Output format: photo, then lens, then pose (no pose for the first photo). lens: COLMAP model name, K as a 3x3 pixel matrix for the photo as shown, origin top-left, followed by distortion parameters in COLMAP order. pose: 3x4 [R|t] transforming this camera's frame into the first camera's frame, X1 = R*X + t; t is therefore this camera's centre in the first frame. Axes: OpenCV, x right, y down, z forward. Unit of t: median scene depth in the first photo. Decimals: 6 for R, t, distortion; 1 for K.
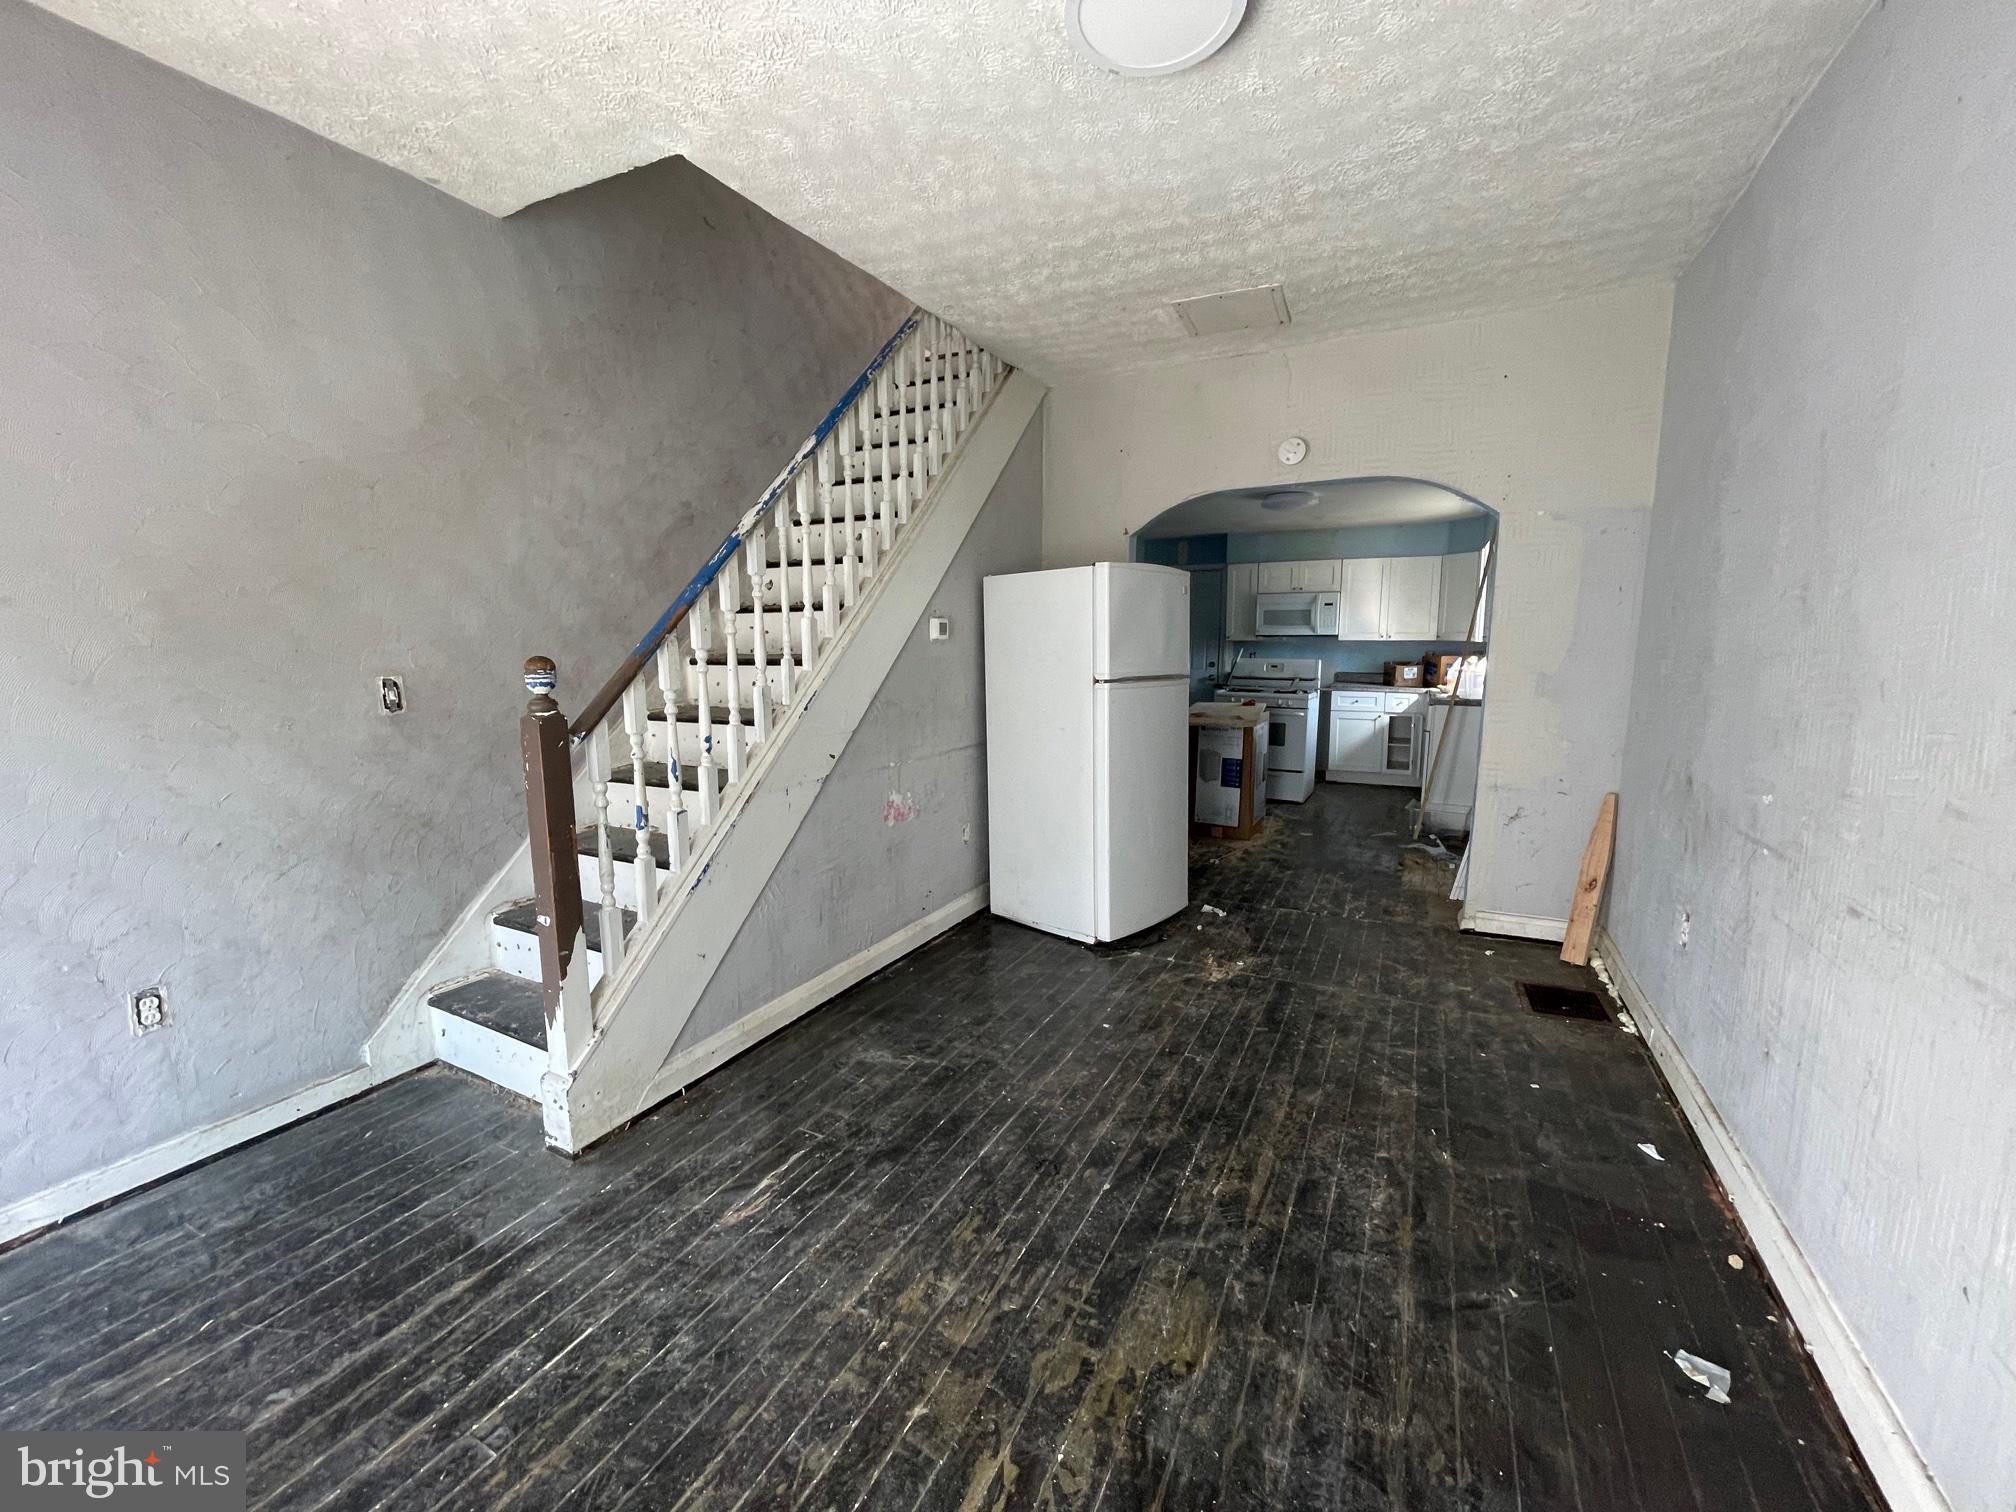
lens RADIAL K [[824.8, 0, 1007.6], [0, 824.8, 753.2], [0, 0, 1]] dist [-0.000182, 0.000488]
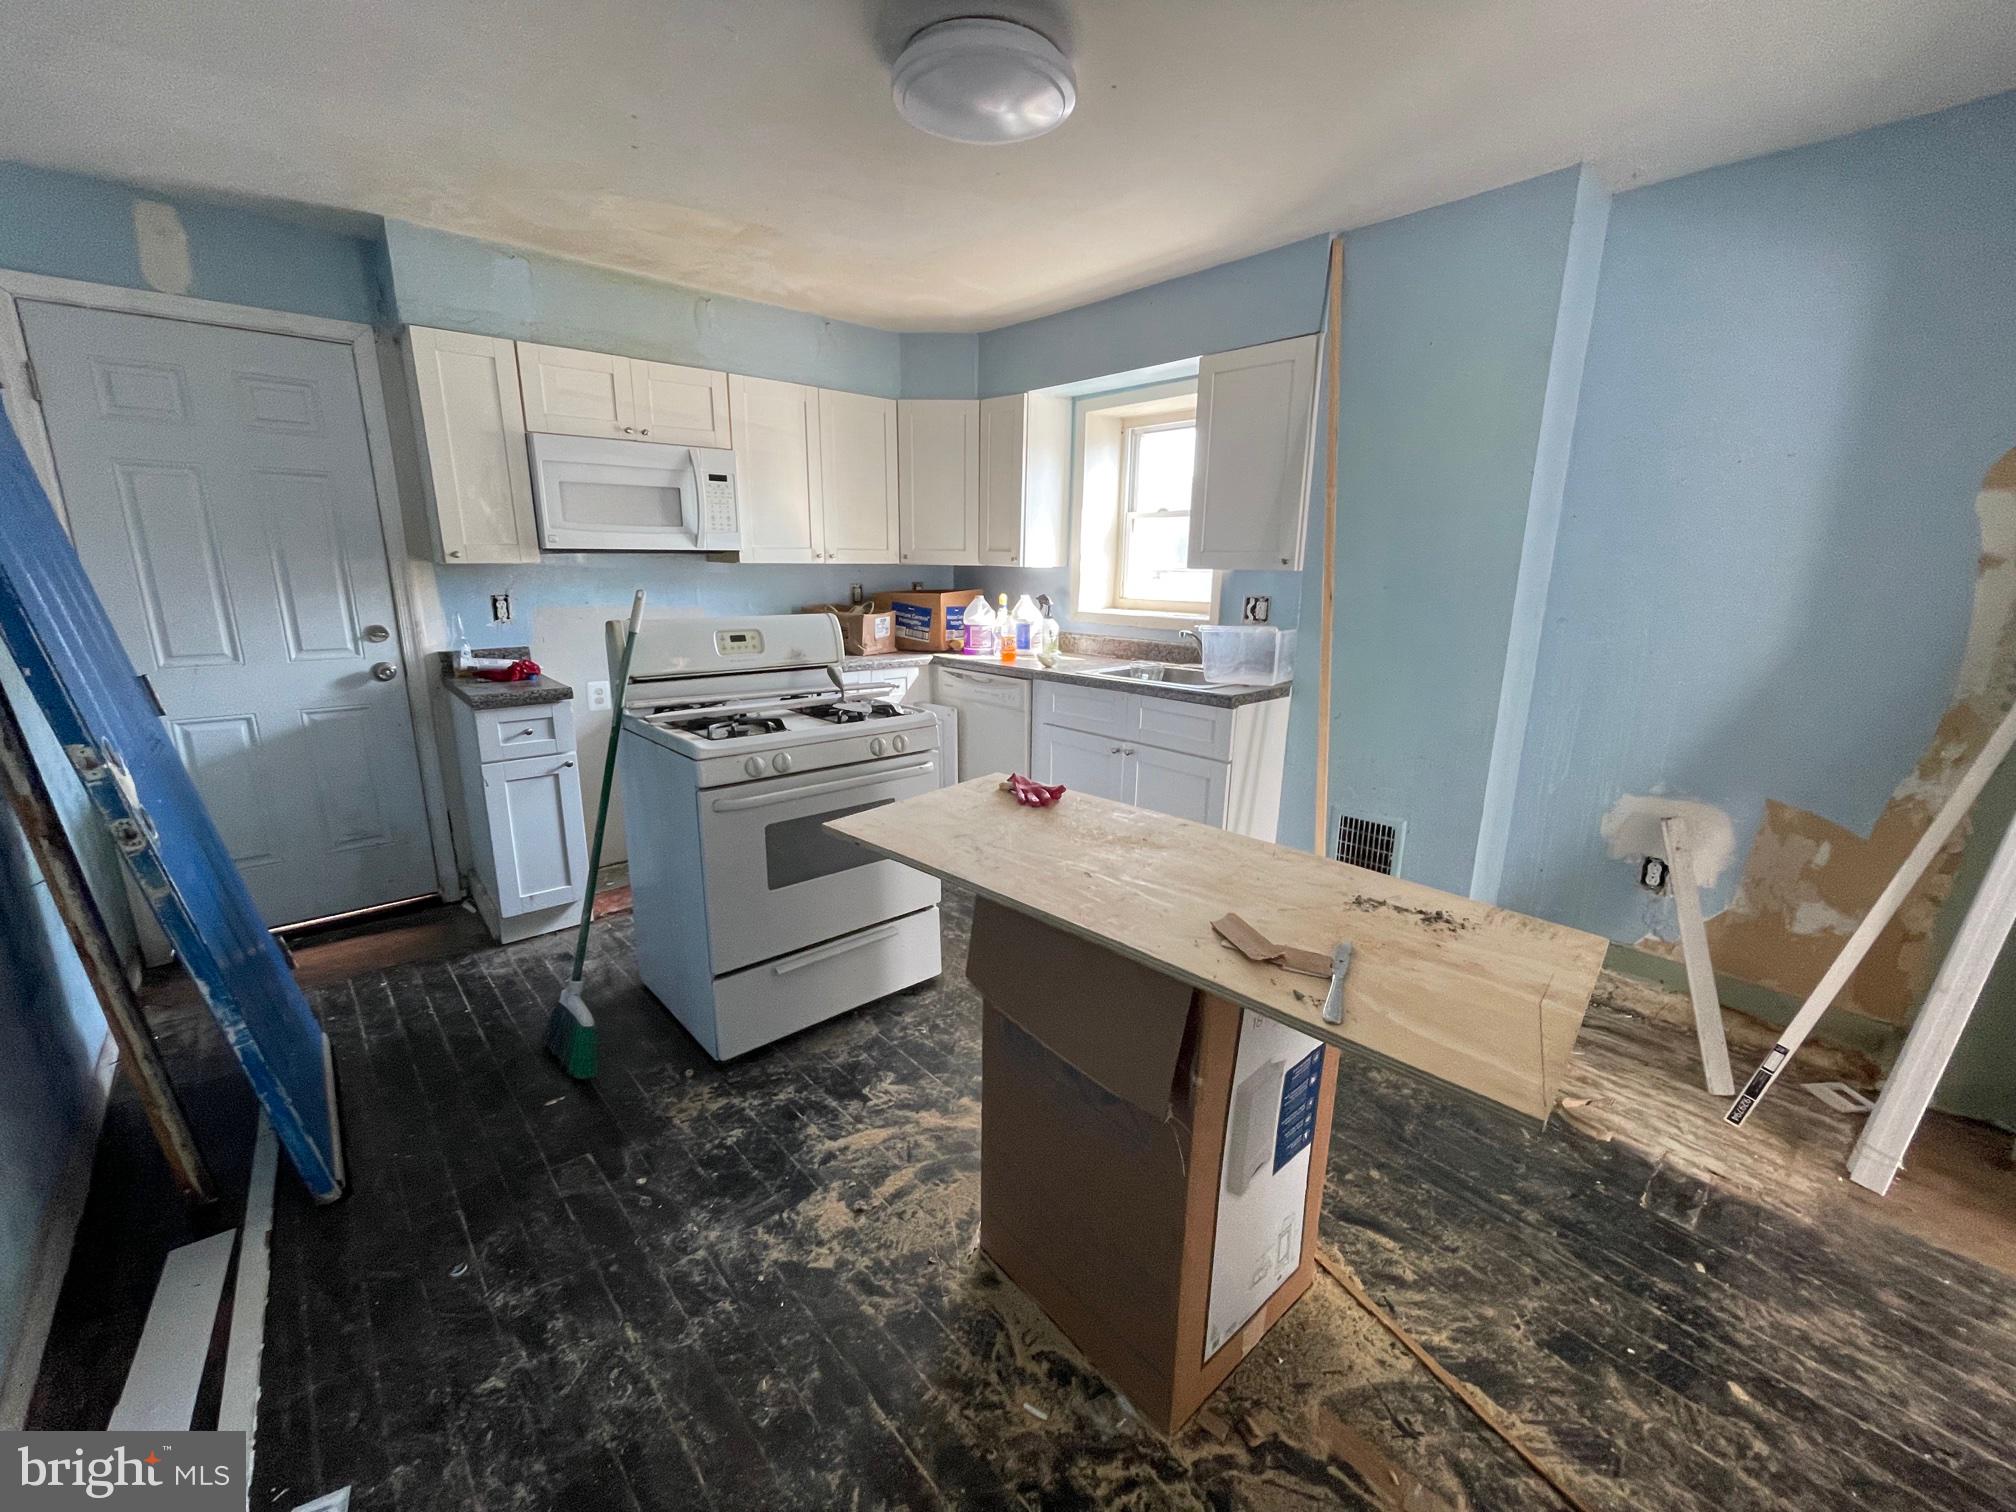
lens RADIAL K [[824.8, 0, 1006.1], [0, 824.8, 766.3], [0, 0, 1]] dist [-0.000182, 0.000488]
pose [[0.356608, -0.219294, 0.908153, 0.023457], [0.118155, 0.974842, 0.189002, -0.098396], [-0.926753, 0.039903, 0.373547, 0.713725]]
